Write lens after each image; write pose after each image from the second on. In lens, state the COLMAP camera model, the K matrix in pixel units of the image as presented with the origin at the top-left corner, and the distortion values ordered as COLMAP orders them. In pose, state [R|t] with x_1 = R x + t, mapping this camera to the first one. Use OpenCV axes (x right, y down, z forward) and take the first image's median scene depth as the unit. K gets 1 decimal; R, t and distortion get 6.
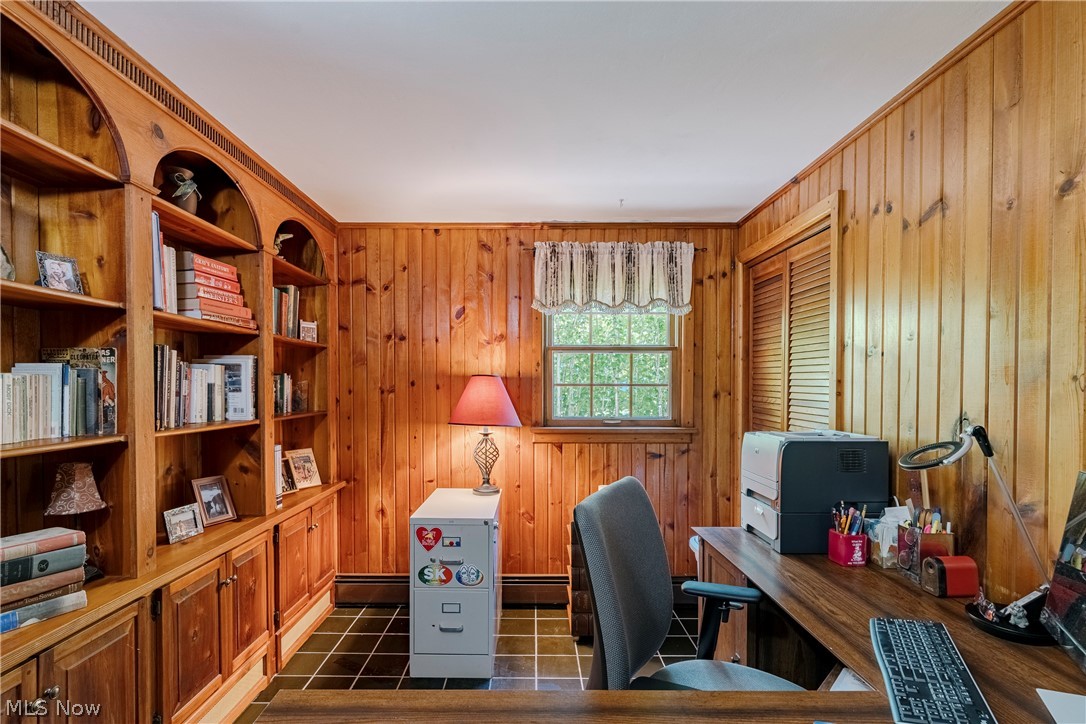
lens RADIAL K [[522.1, 0, 538.9], [0, 522.1, 390.7], [0, 0, 1]] dist [-0.007700, 0.002349]
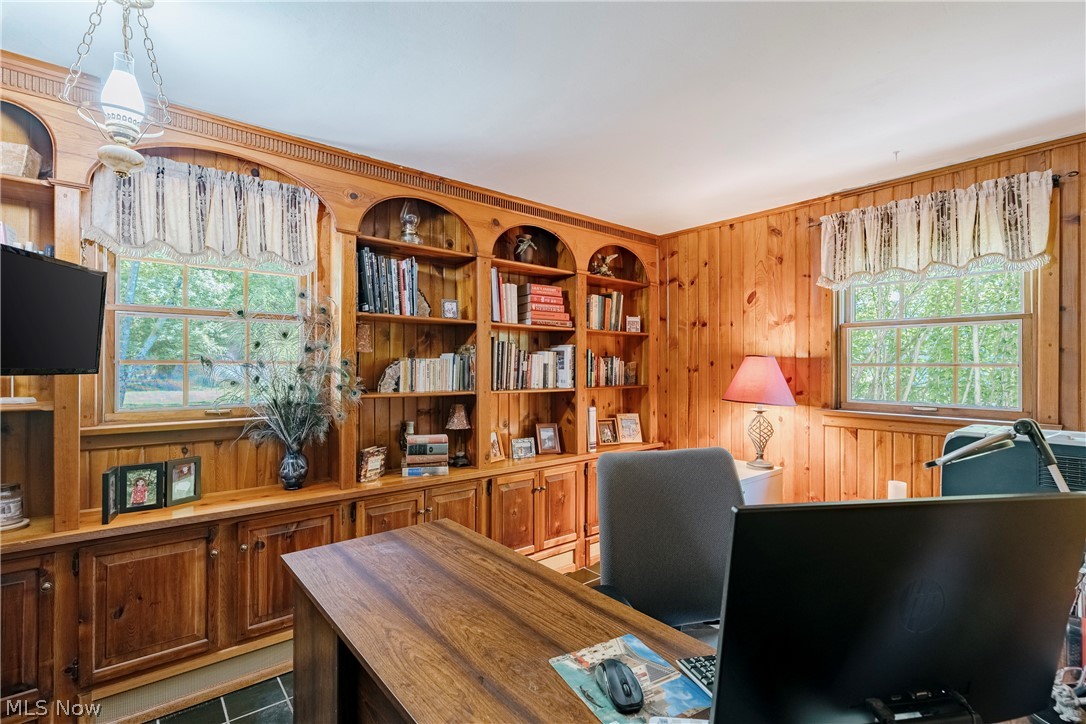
lens RADIAL K [[501.7, 0, 543.2], [0, 501.7, 362.0], [0, 0, 1]] dist [-0.013070, 0.003306]
pose [[0.635963, -0.004152, -0.771708, 0.384506], [-0.010128, 0.999854, -0.013726, 0.001720], [0.771653, 0.016546, 0.635828, 0.020749]]
